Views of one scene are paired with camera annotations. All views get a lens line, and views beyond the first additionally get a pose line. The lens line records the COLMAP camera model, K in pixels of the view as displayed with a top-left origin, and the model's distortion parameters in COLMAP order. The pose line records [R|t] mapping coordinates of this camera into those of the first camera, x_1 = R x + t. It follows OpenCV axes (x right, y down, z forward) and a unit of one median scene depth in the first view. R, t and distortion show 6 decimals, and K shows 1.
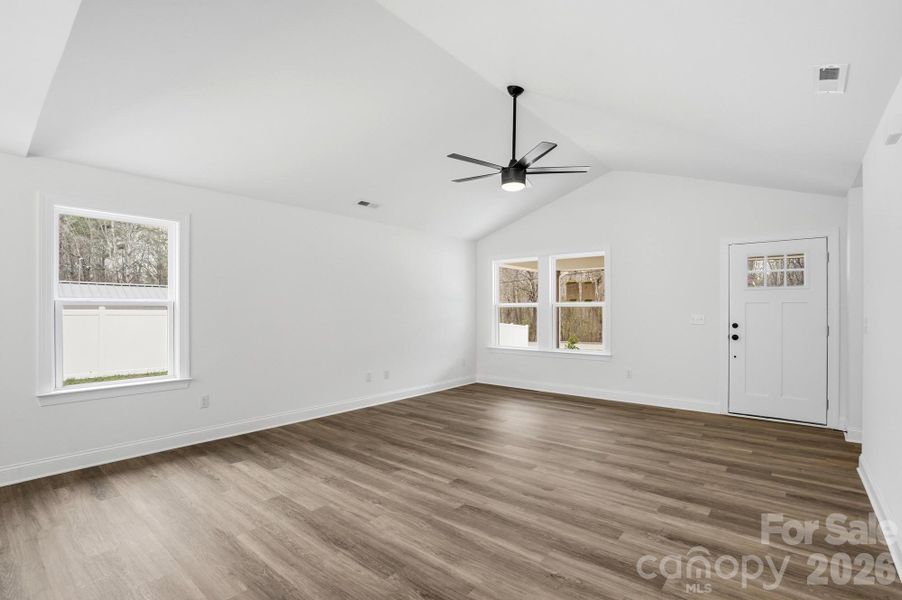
lens RADIAL K [[419.6, 0, 454.2], [0, 419.6, 308.6], [0, 0, 1]] dist [-0.060079, 0.024053]
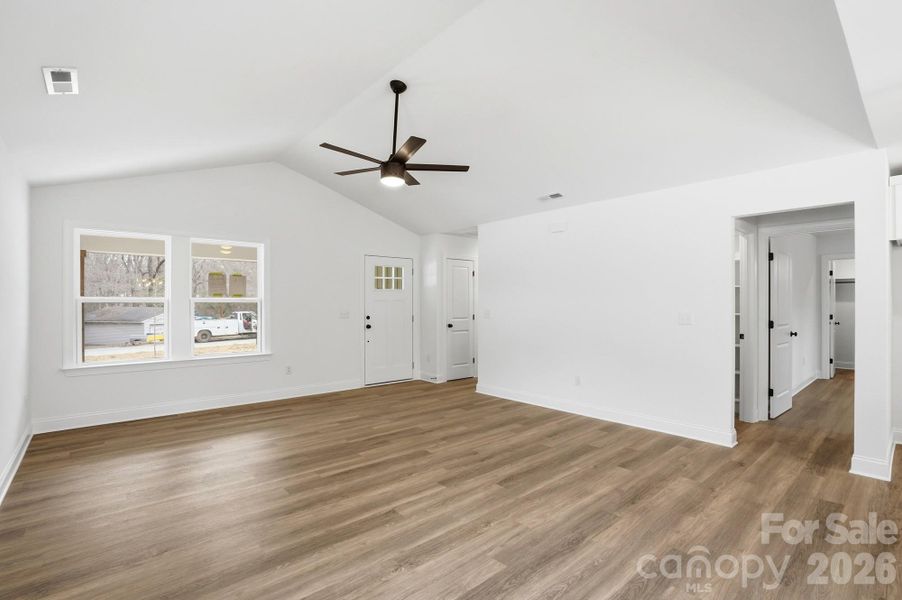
lens RADIAL K [[424.0, 0, 452.0], [0, 424.0, 304.1], [0, 0, 1]] dist [-0.062458, 0.025456]
pose [[0.158996, 0.000955, 0.987279, -0.787221], [-0.000588, 0.999999, -0.000872, -0.001386], [-0.987279, -0.000442, 0.158997, 0.678909]]
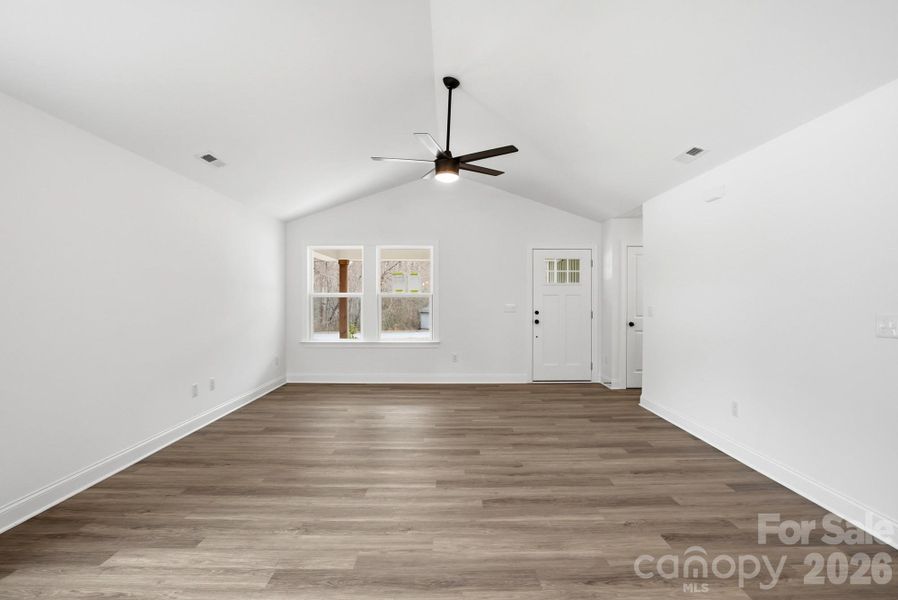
lens RADIAL K [[422.1, 0, 450.0], [0, 422.1, 304.1], [0, 0, 1]] dist [-0.062458, 0.025456]
pose [[0.766523, -0.006291, 0.642186, -0.479508], [-0.003158, 0.999903, 0.013564, -0.003044], [-0.642209, -0.012425, 0.766429, 0.217294]]
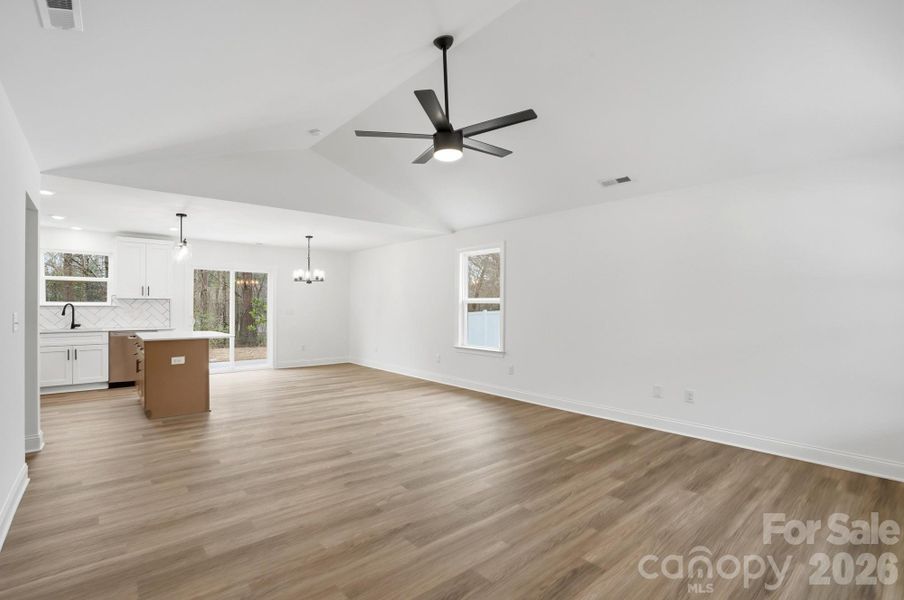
lens RADIAL K [[424.7, 0, 459.3], [0, 424.7, 304.4], [0, 0, 1]] dist [-0.040488, 0.000262]
pose [[-0.151705, -0.002382, -0.988423, 0.932444], [-0.000761, 0.999997, -0.002293, 0.002169], [0.988425, 0.000404, -0.151707, 1.108266]]
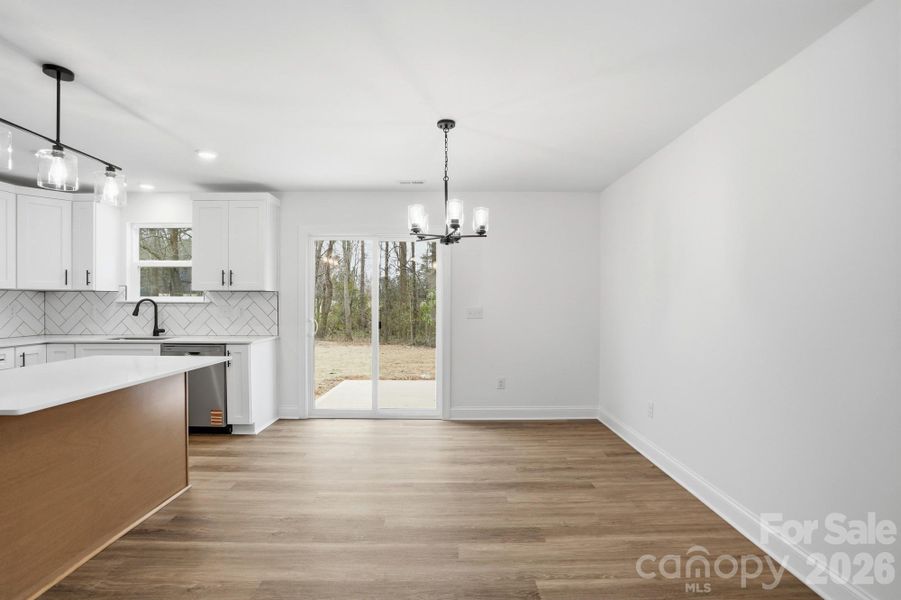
lens RADIAL K [[419.1, 0, 453.7], [0, 419.1, 308.6], [0, 0, 1]] dist [-0.060079, 0.024053]
pose [[-0.759952, 0.009628, -0.649908, -0.371421], [-0.001289, 0.999866, 0.016319, 0.003517], [0.649978, 0.013239, -0.759838, 0.709117]]
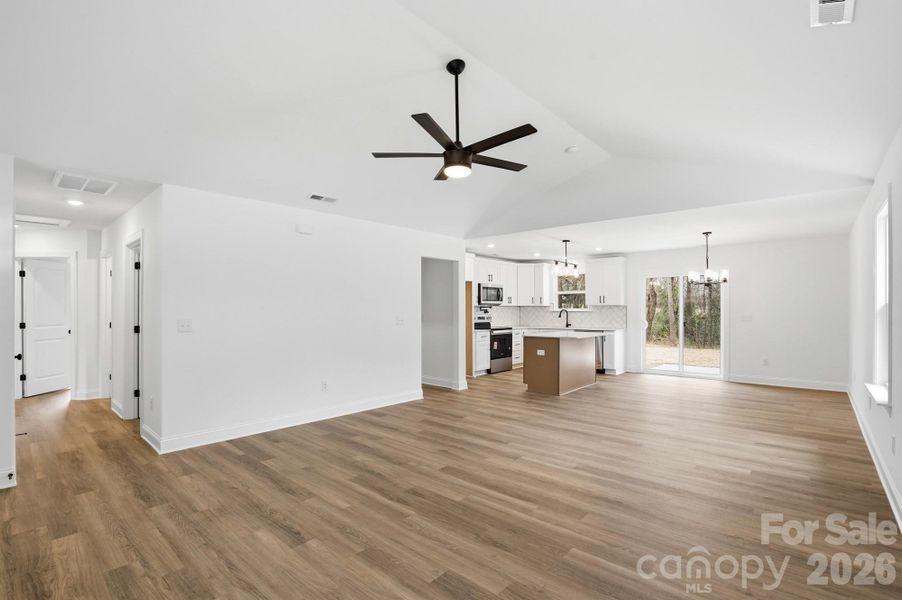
lens RADIAL K [[424.0, 0, 452.0], [0, 424.0, 304.1], [0, 0, 1]] dist [-0.062458, 0.025456]
pose [[-0.999527, 0.002468, 0.030660, 0.123021], [0.002059, 0.999909, -0.013340, -0.004769], [-0.030691, -0.013271, -0.999441, 1.813203]]
